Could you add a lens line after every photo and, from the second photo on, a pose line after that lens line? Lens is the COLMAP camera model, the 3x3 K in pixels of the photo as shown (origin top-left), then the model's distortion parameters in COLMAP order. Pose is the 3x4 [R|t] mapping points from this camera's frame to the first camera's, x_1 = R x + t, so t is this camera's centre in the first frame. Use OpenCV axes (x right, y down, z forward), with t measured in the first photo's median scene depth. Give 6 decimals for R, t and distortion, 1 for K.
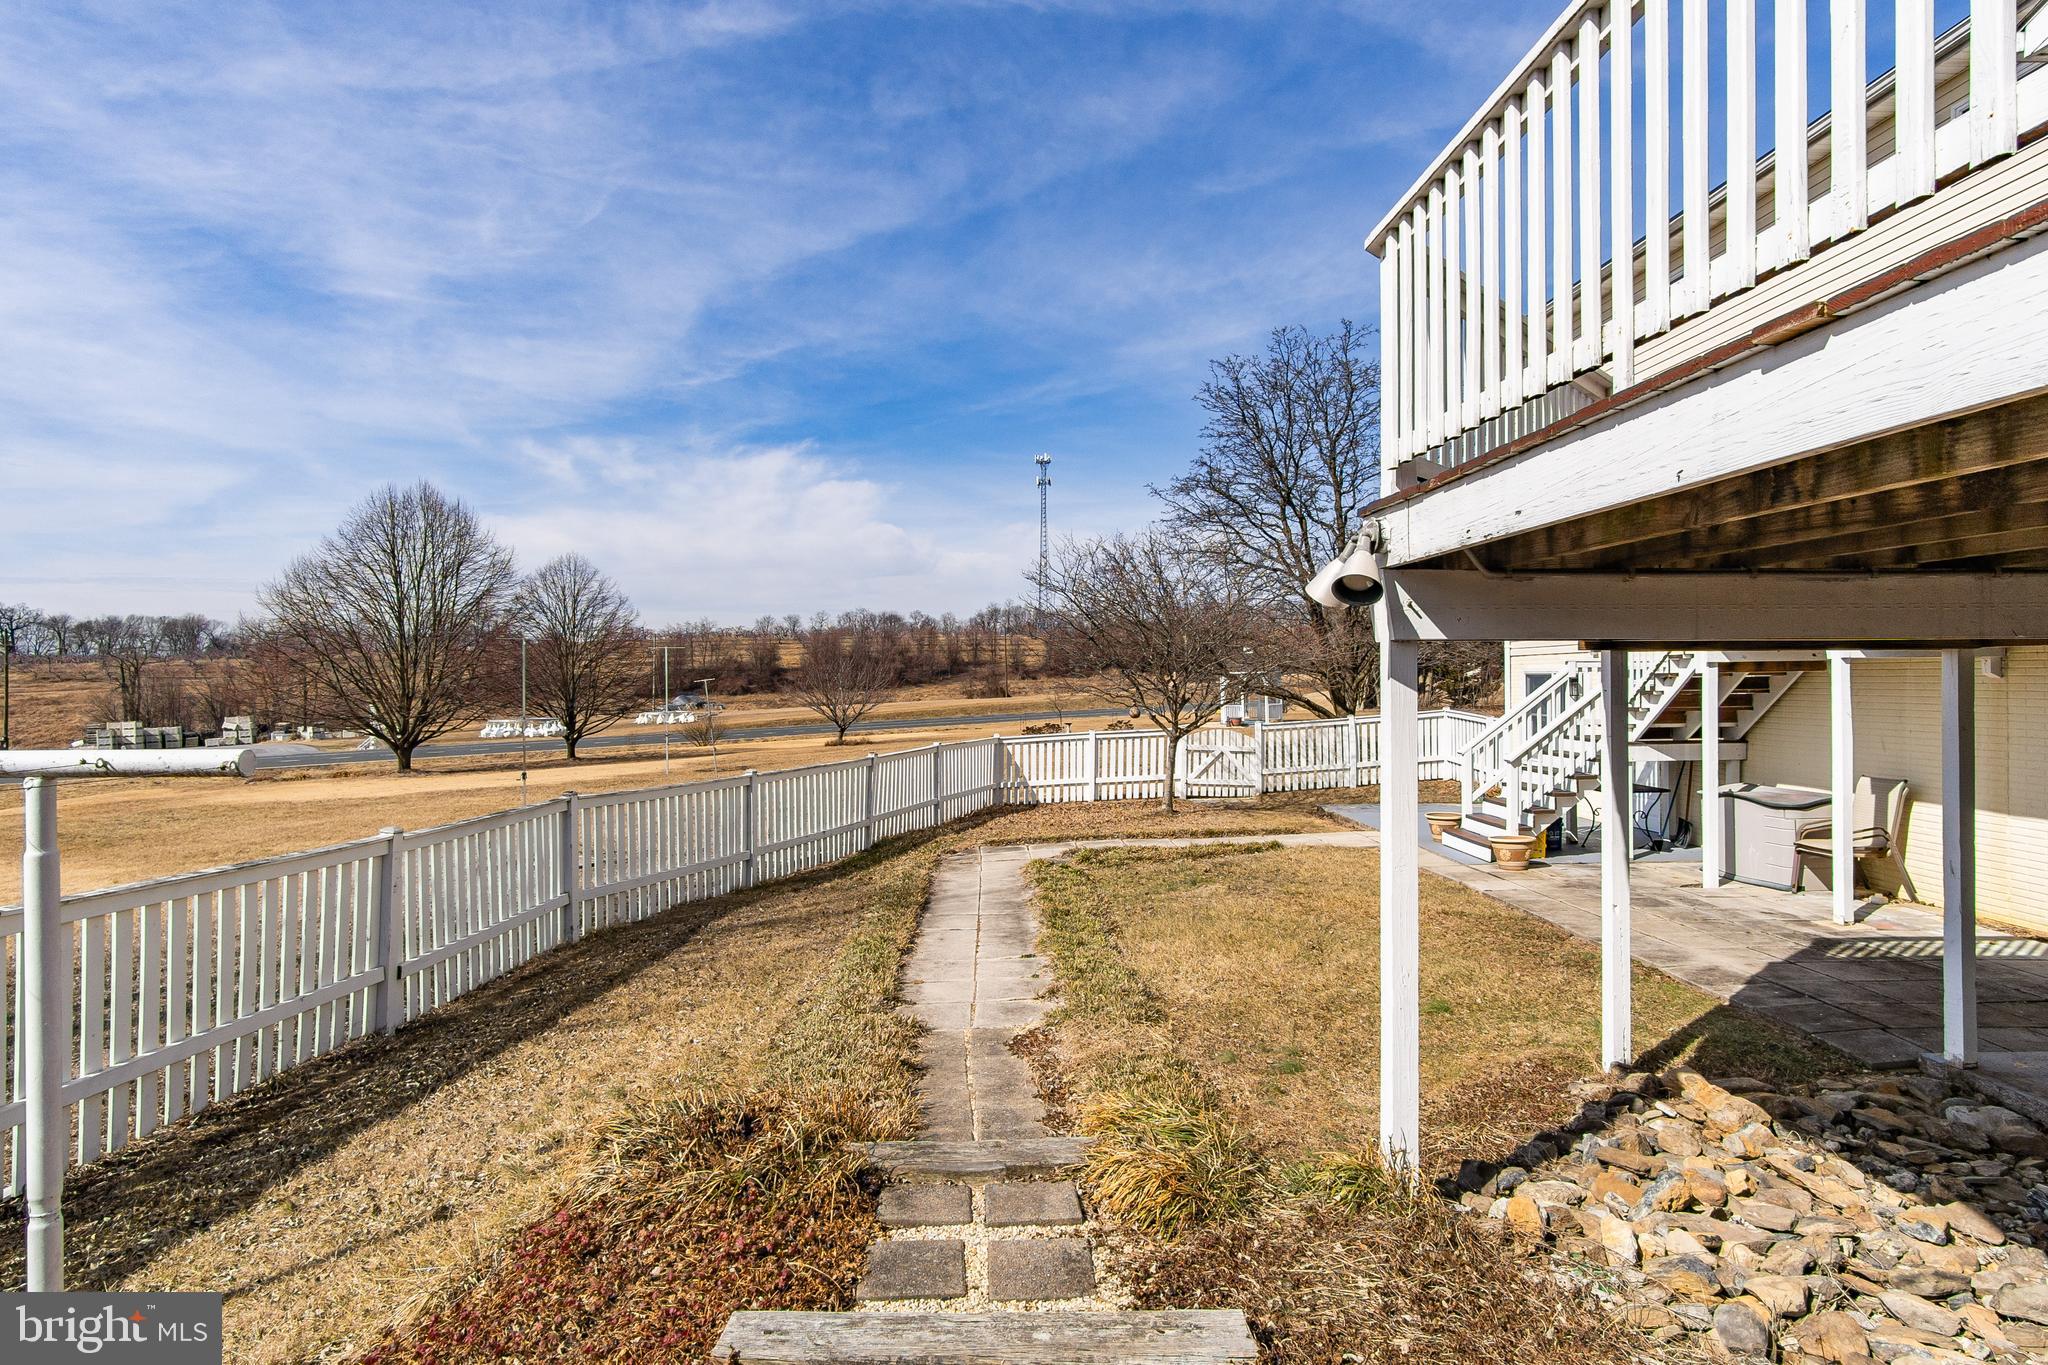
lens RADIAL K [[1066.0, 0, 1024.0], [0, 1066.0, 682.5], [0, 0, 1]] dist [0.005746, 0.001857]
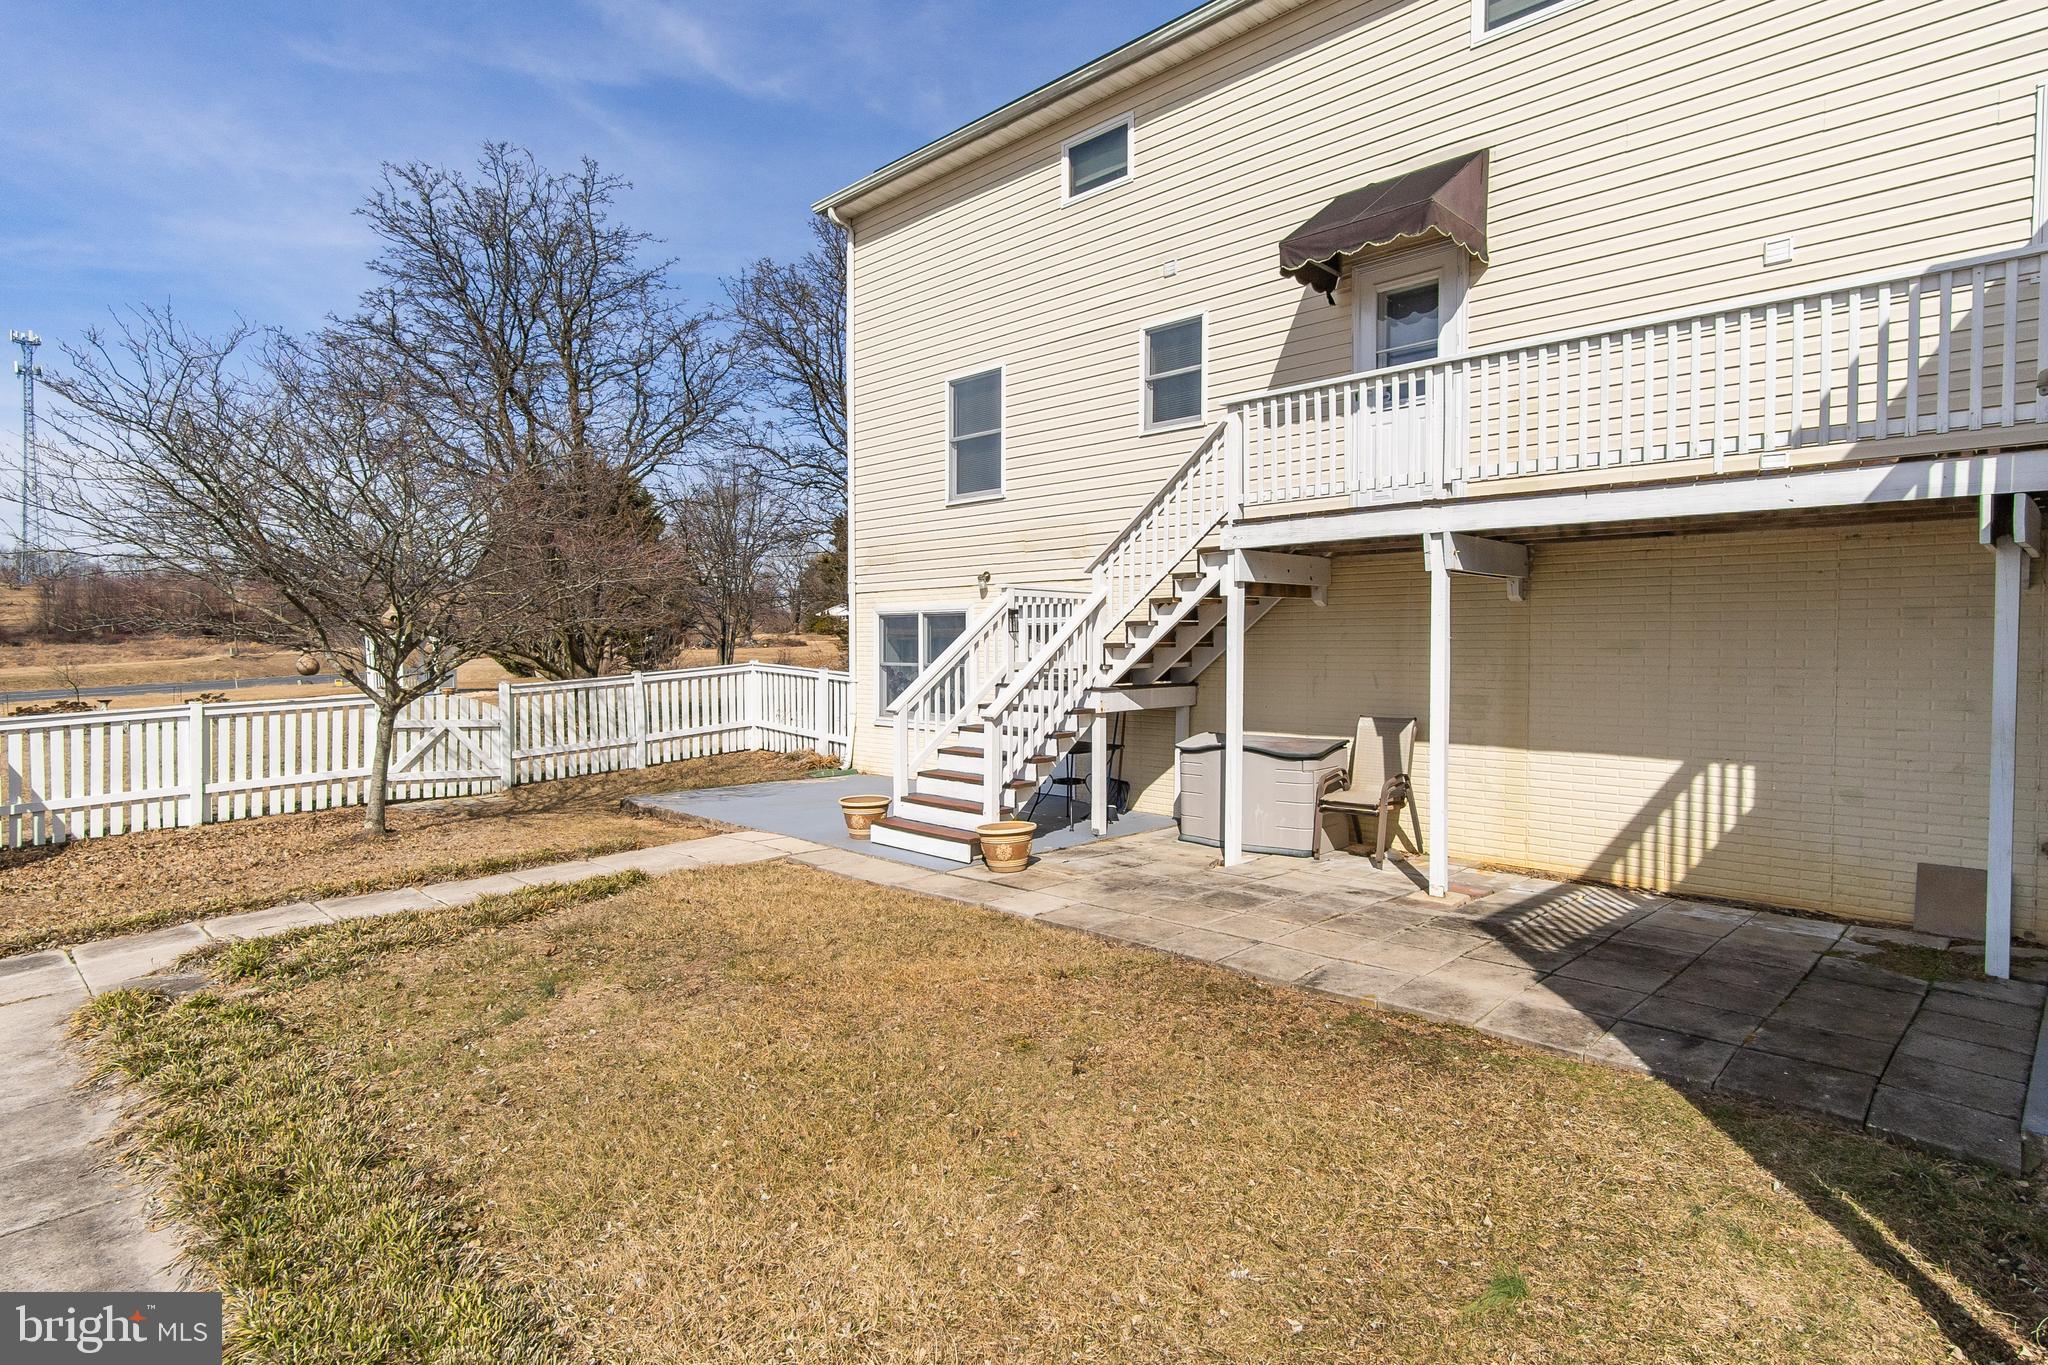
lens RADIAL K [[1066.0, 0, 1024.0], [0, 1066.0, 682.5], [0, 0, 1]] dist [0.005746, 0.001857]
pose [[0.722604, -0.017811, 0.691033, -0.011958], [-0.001460, 0.999626, 0.027292, 0.017892], [-0.691261, -0.020730, 0.722308, 0.277225]]
